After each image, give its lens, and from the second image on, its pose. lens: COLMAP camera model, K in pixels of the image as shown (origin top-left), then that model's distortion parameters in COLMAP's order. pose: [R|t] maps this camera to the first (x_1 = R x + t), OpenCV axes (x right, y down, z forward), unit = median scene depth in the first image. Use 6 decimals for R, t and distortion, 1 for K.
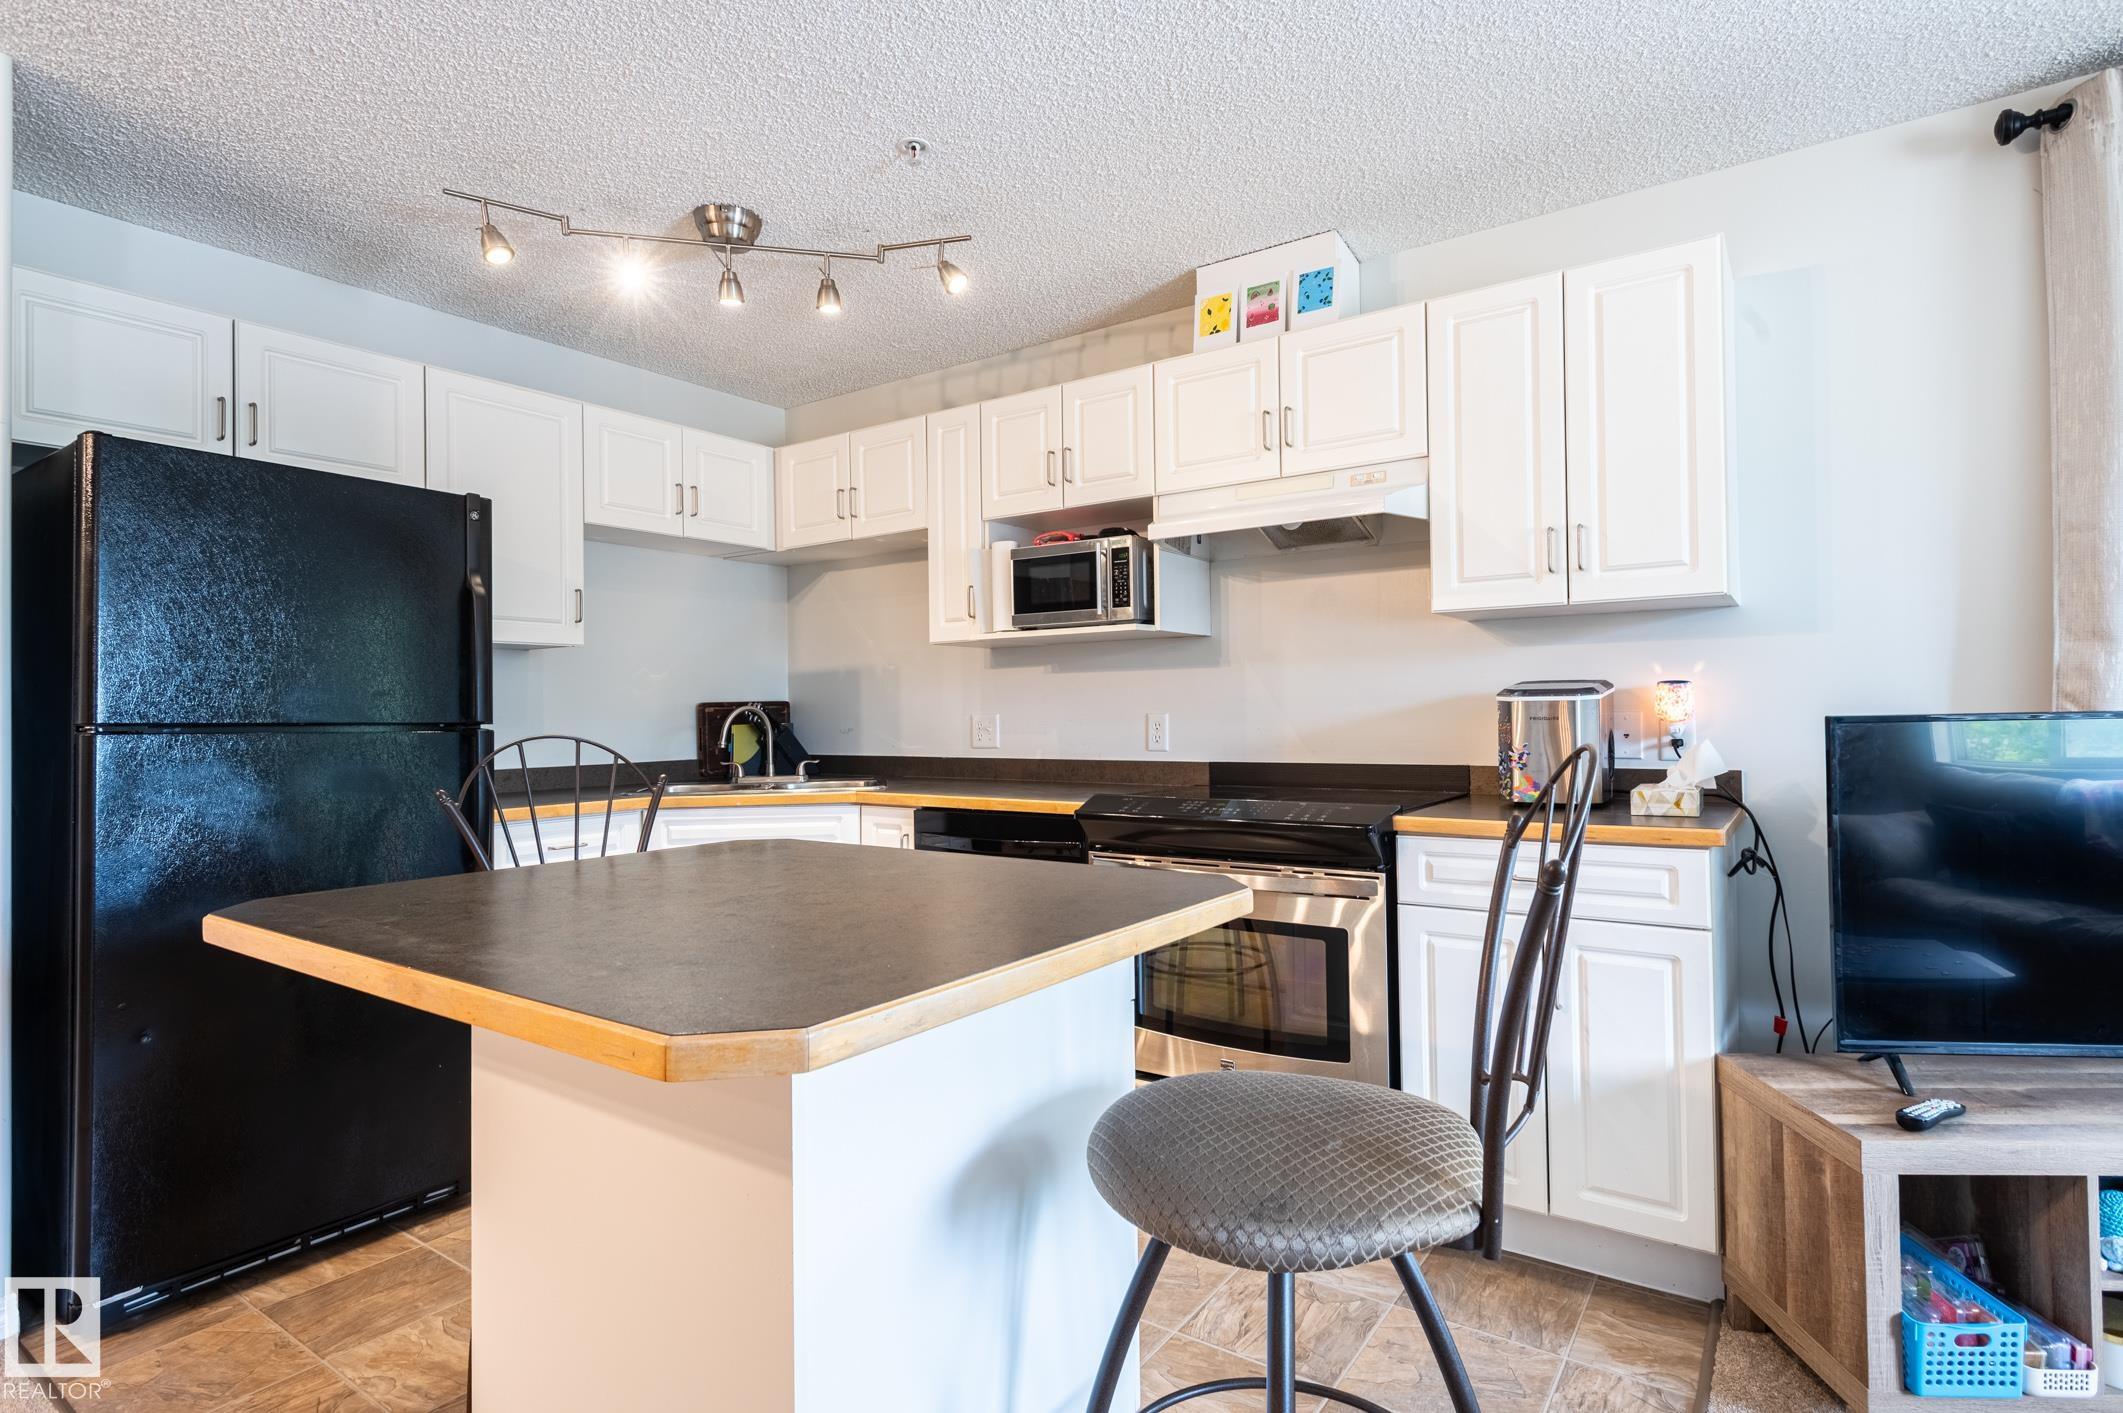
lens RADIAL K [[1071.4, 0, 1080.3], [0, 1071.4, 704.3], [0, 0, 1]] dist [0.010706, -0.005561]
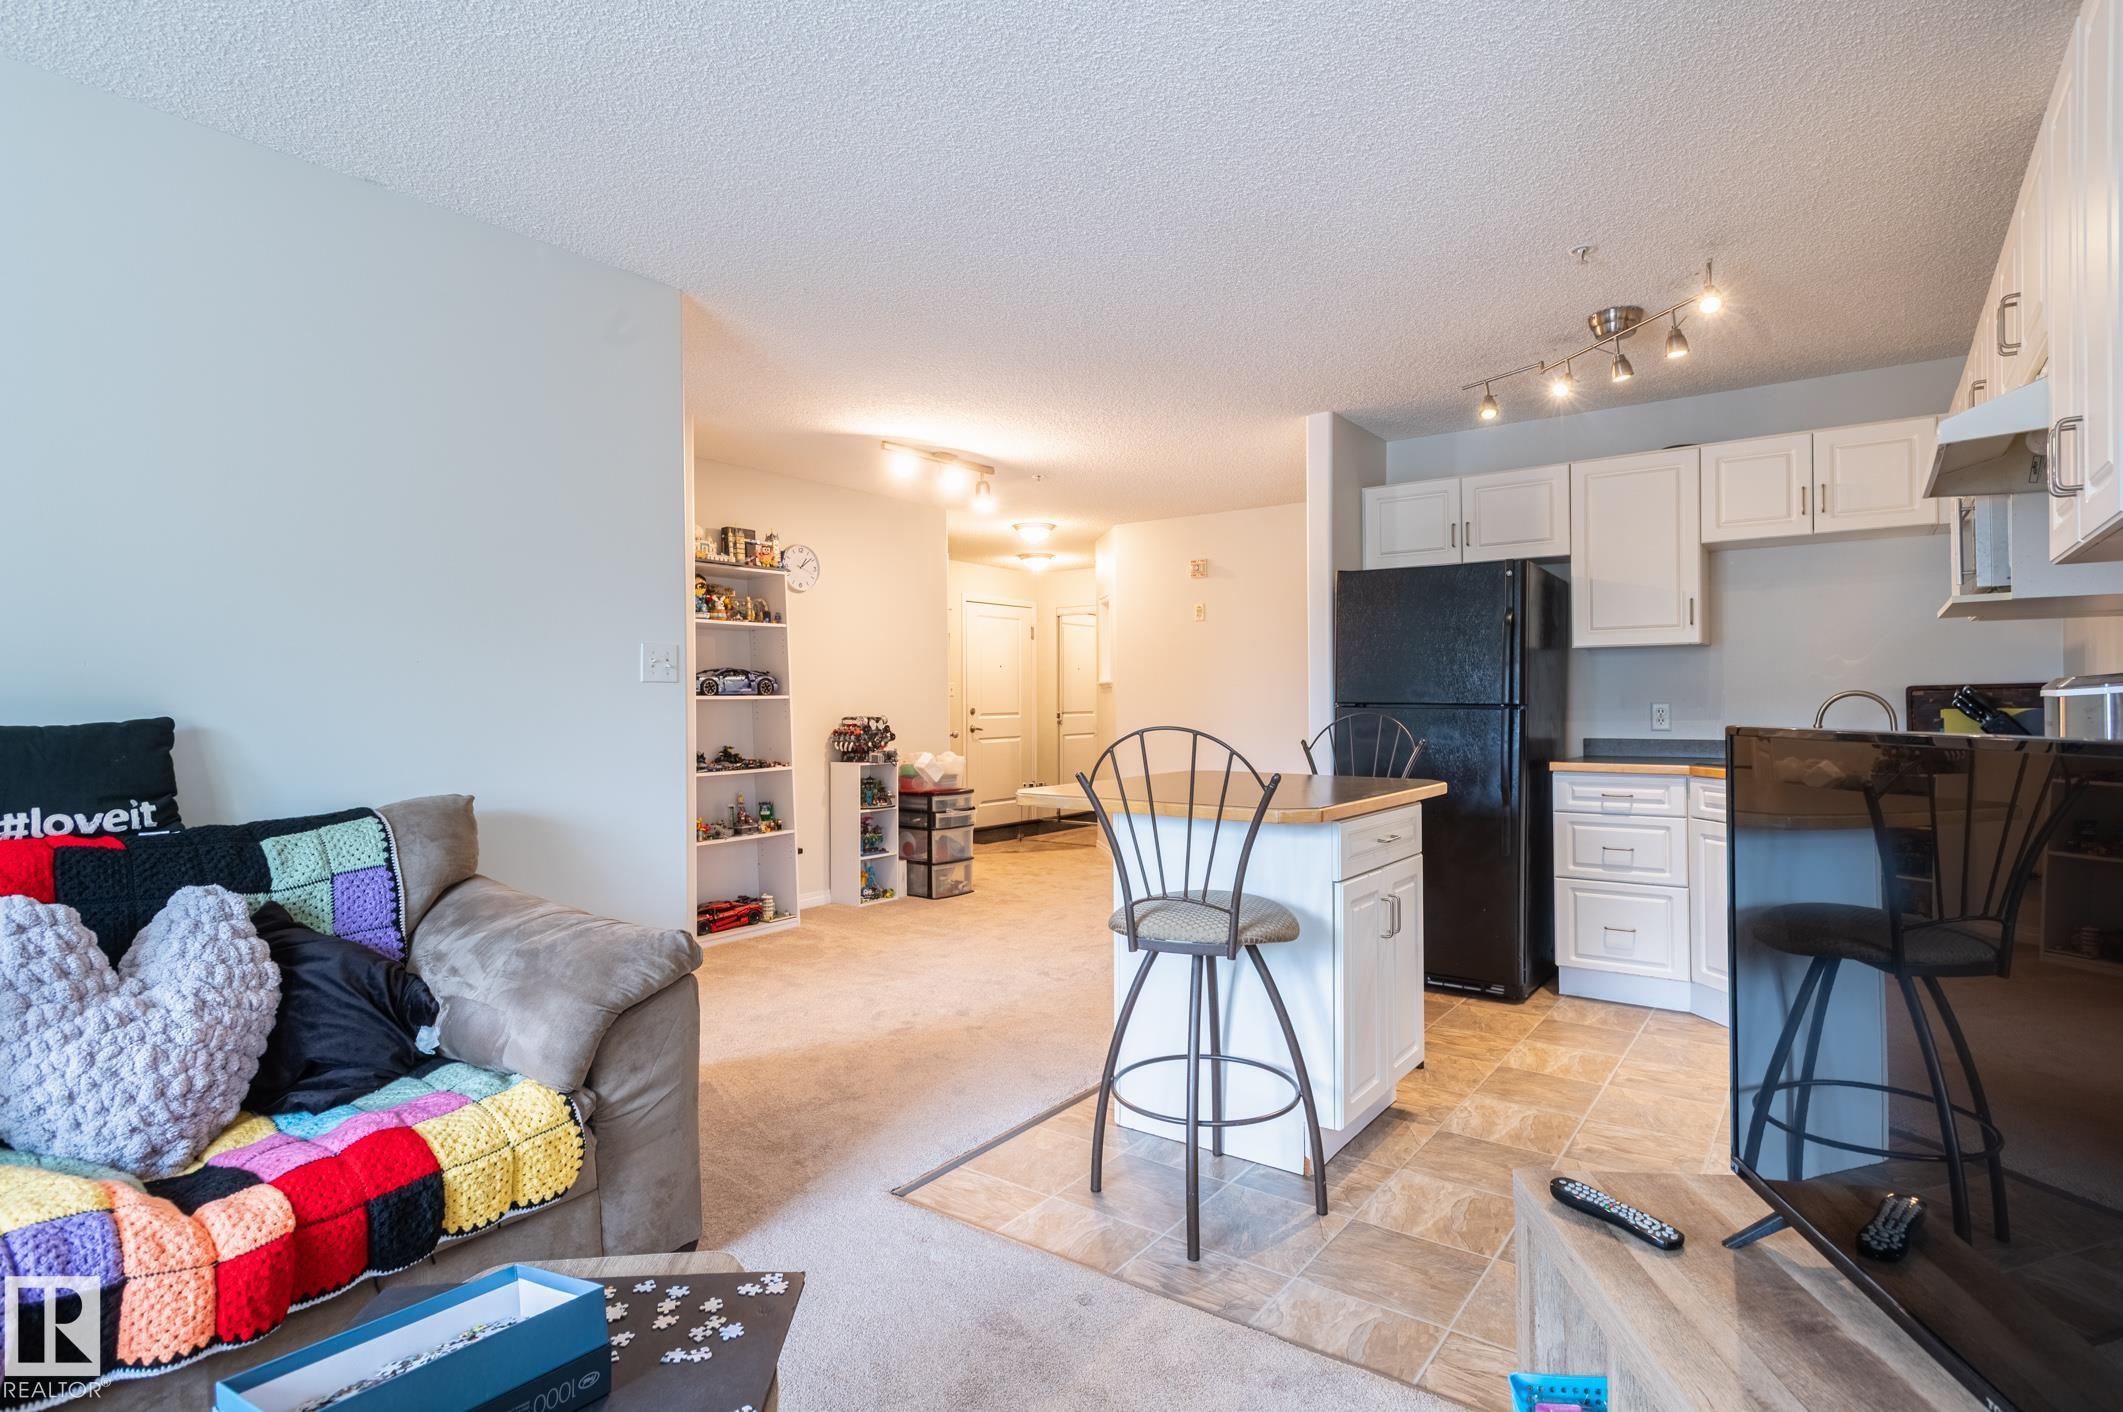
lens RADIAL K [[1071.4, 0, 1083.3], [0, 1071.4, 696.3], [0, 0, 1]] dist [0.010706, -0.005561]
pose [[-0.017585, 0.007442, -0.999818, 0.948551], [0.011591, 0.999907, 0.007238, -0.011255], [0.999778, -0.011461, -0.017670, 0.365339]]
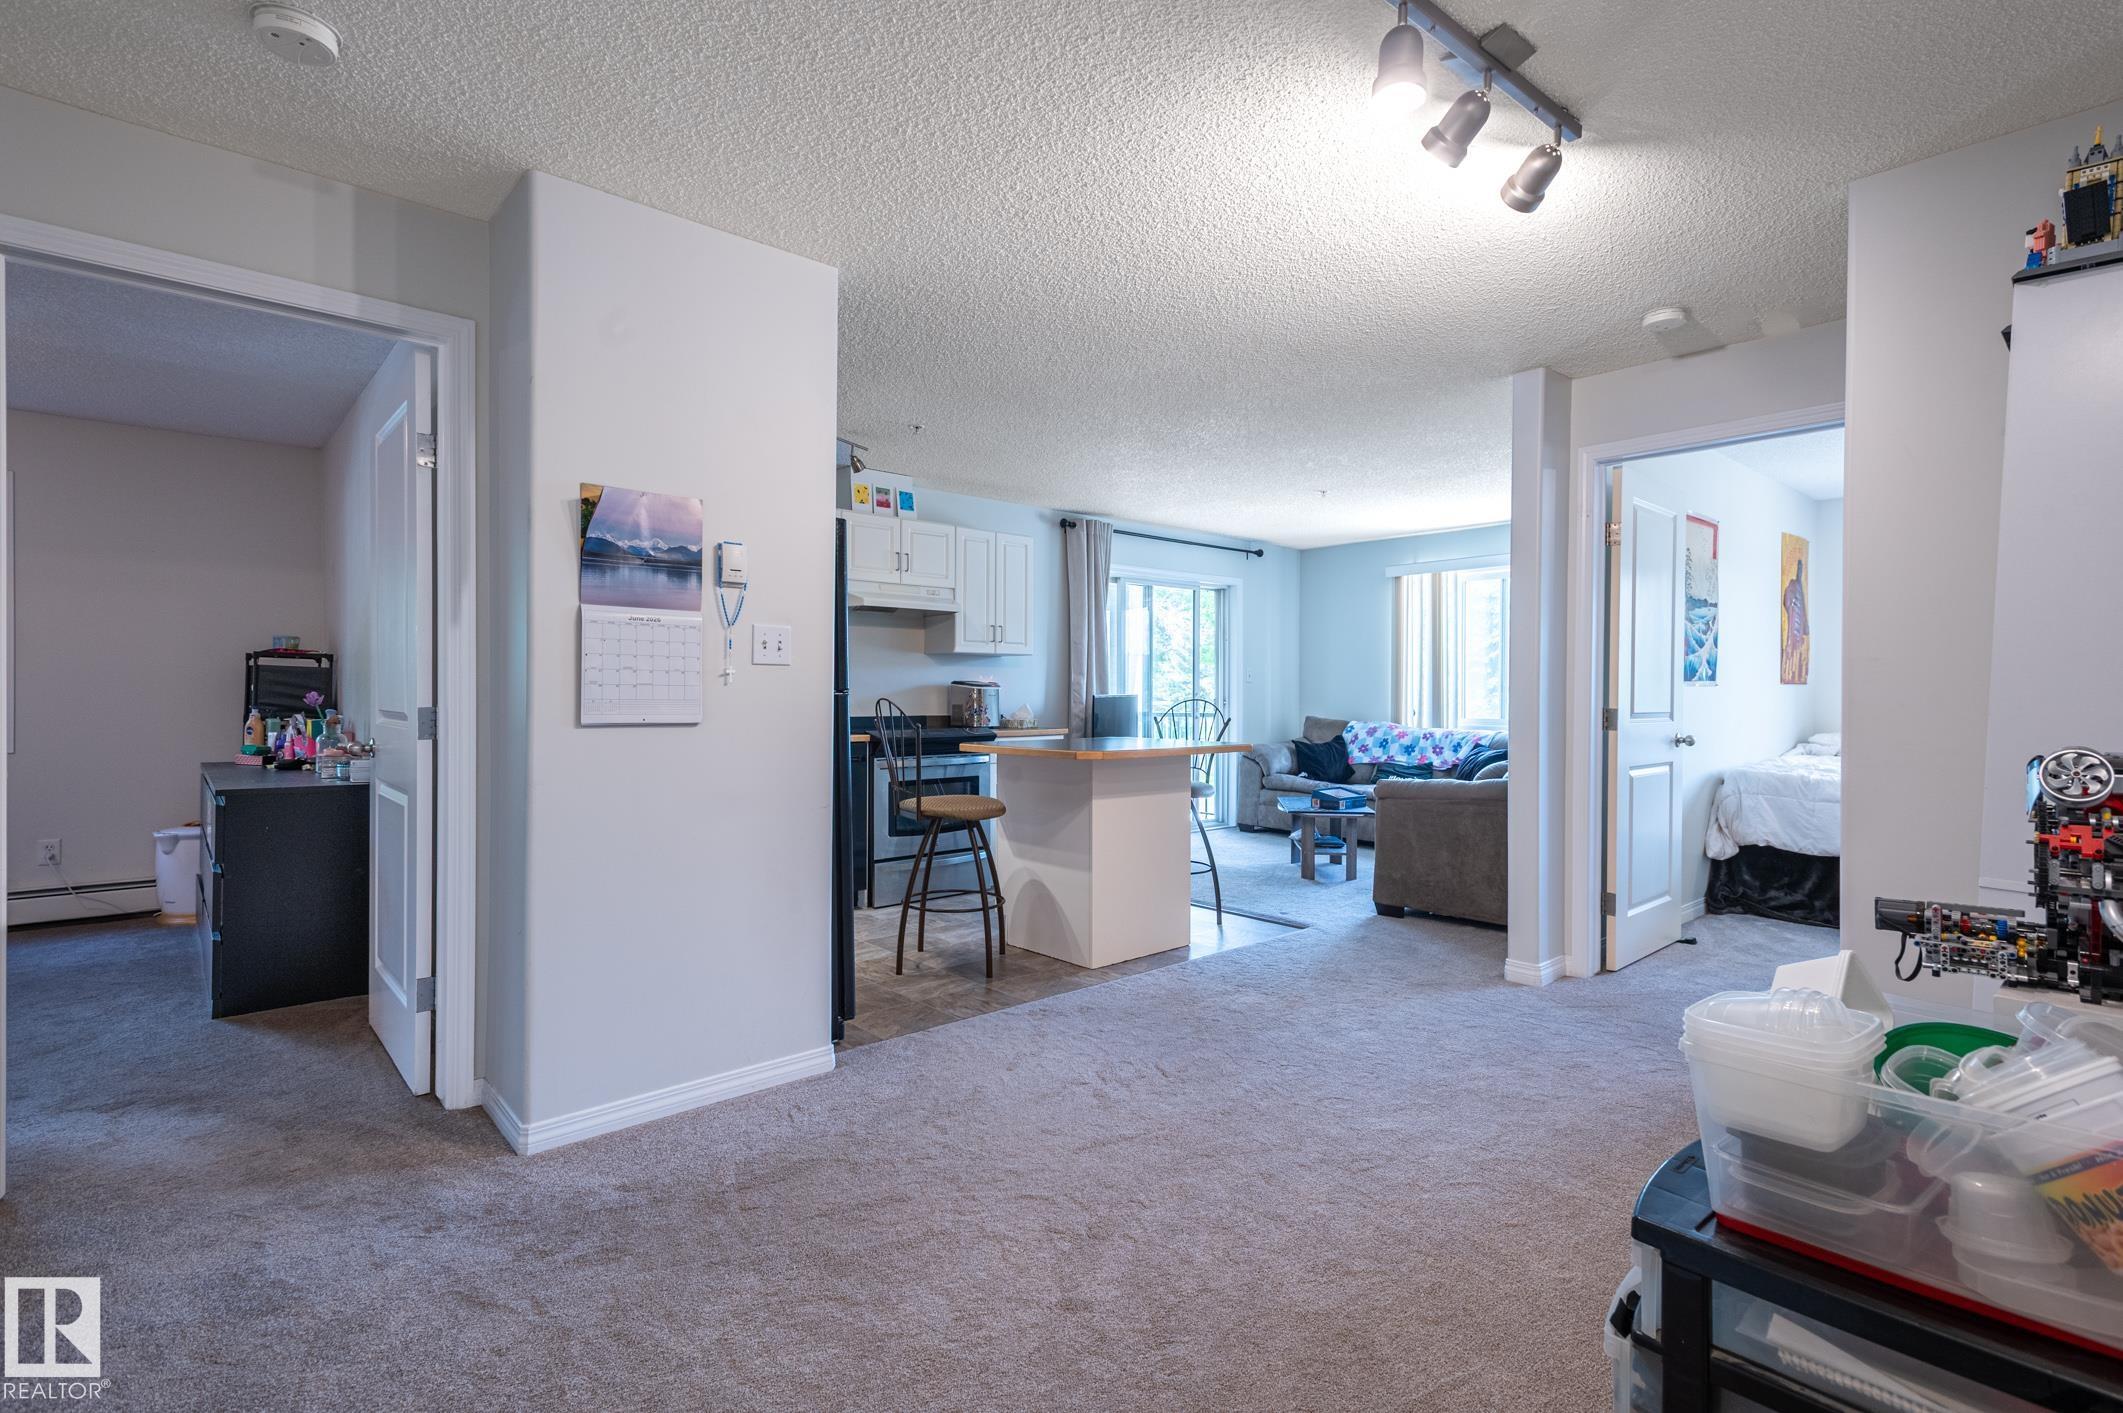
lens RADIAL K [[1002.3, 0, 1055.7], [0, 1002.3, 704.5], [0, 0, 1]] dist [0.017807, 0.000381]
pose [[0.235728, 0.004058, 0.971811, -1.736509], [-0.013283, 0.999911, -0.000953, 0.031658], [-0.971728, -0.012684, 0.235761, 0.209886]]
